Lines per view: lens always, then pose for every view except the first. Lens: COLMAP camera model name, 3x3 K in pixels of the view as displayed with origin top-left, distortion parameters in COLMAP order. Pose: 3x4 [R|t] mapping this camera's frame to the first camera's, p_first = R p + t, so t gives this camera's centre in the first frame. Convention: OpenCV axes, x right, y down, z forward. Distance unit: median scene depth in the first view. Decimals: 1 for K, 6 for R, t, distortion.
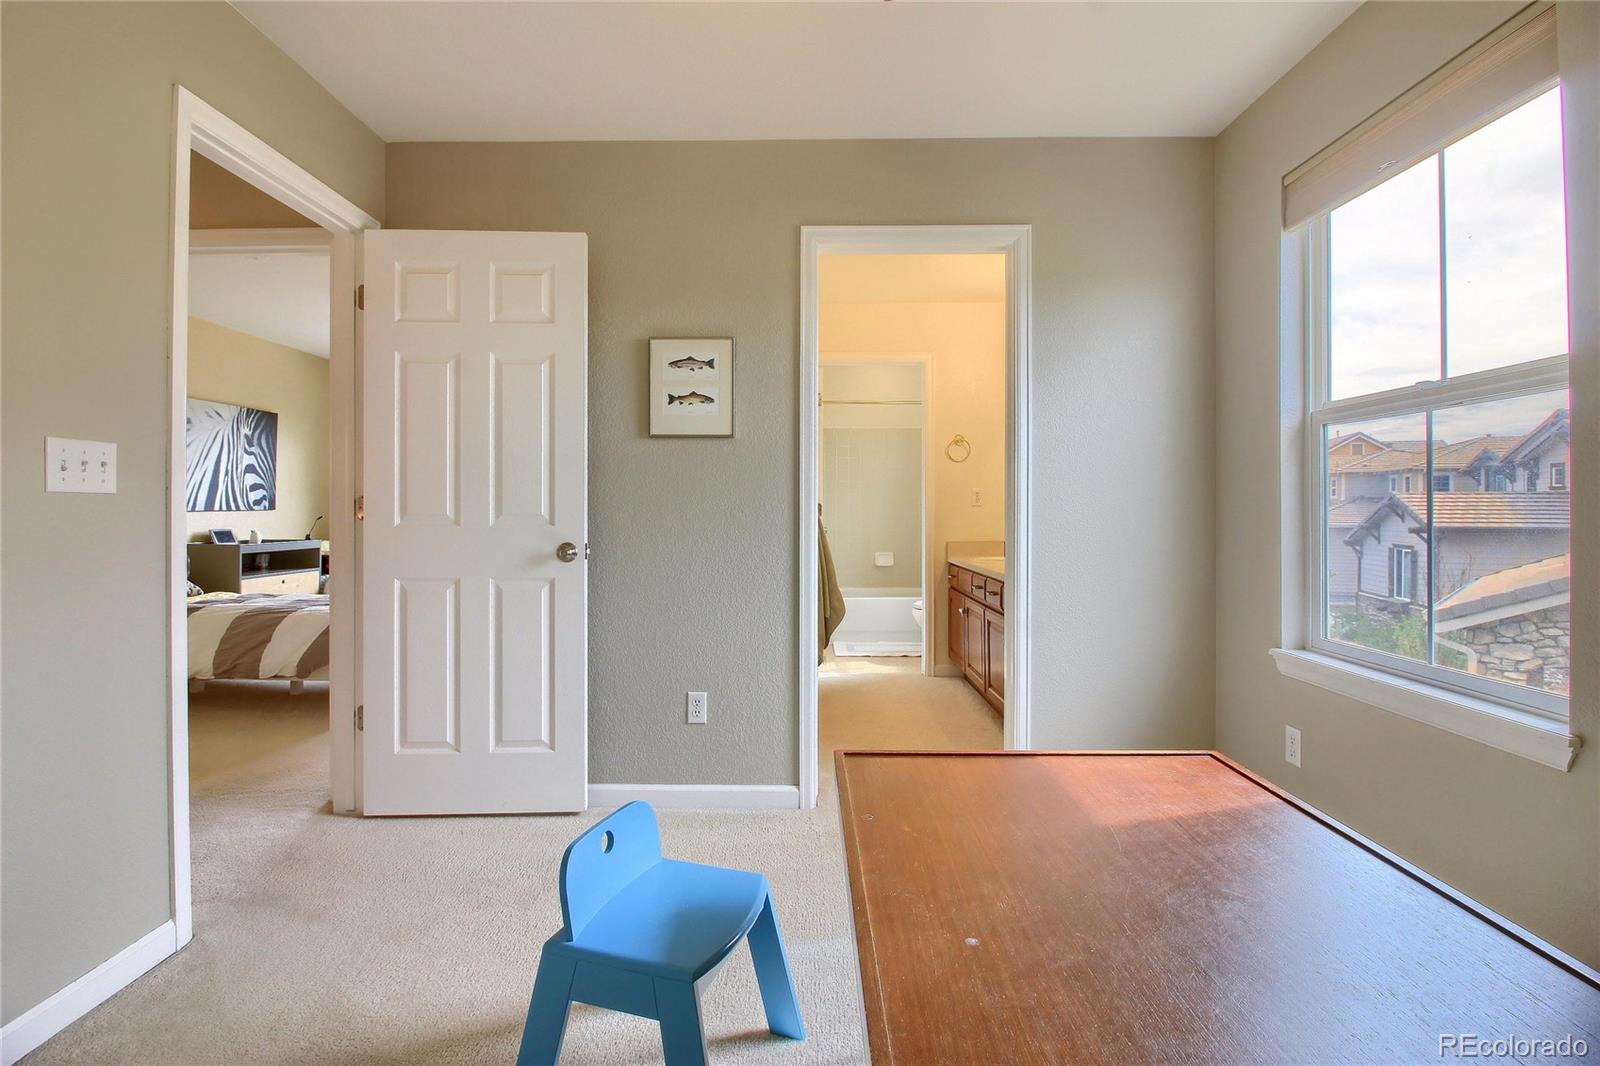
lens RADIAL K [[734.8, 0, 796.6], [0, 734.8, 519.6], [0, 0, 1]] dist [-0.006356, -0.010542]
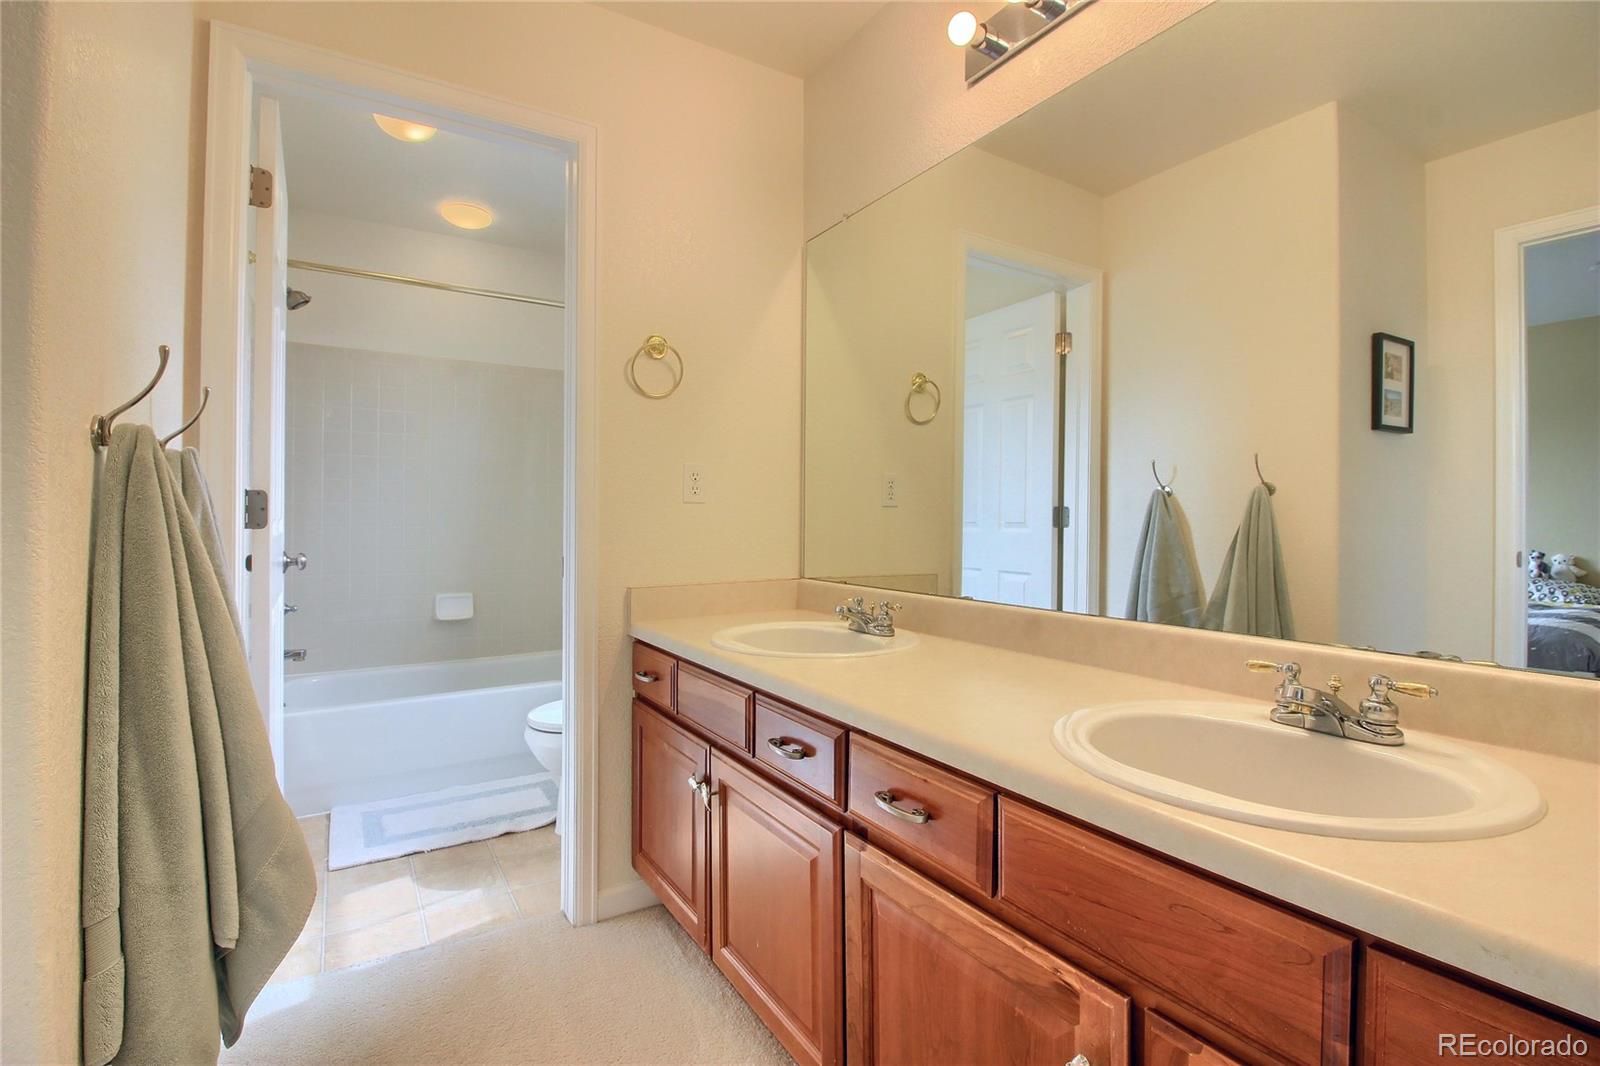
lens RADIAL K [[734.8, 0, 783.6], [0, 734.8, 526.5], [0, 0, 1]] dist [-0.006356, -0.010542]
pose [[0.851418, 0.004633, 0.524468, 0.062423], [-0.001176, 0.999975, -0.006924, -0.002158], [-0.524487, 0.005279, 0.851402, 0.605262]]
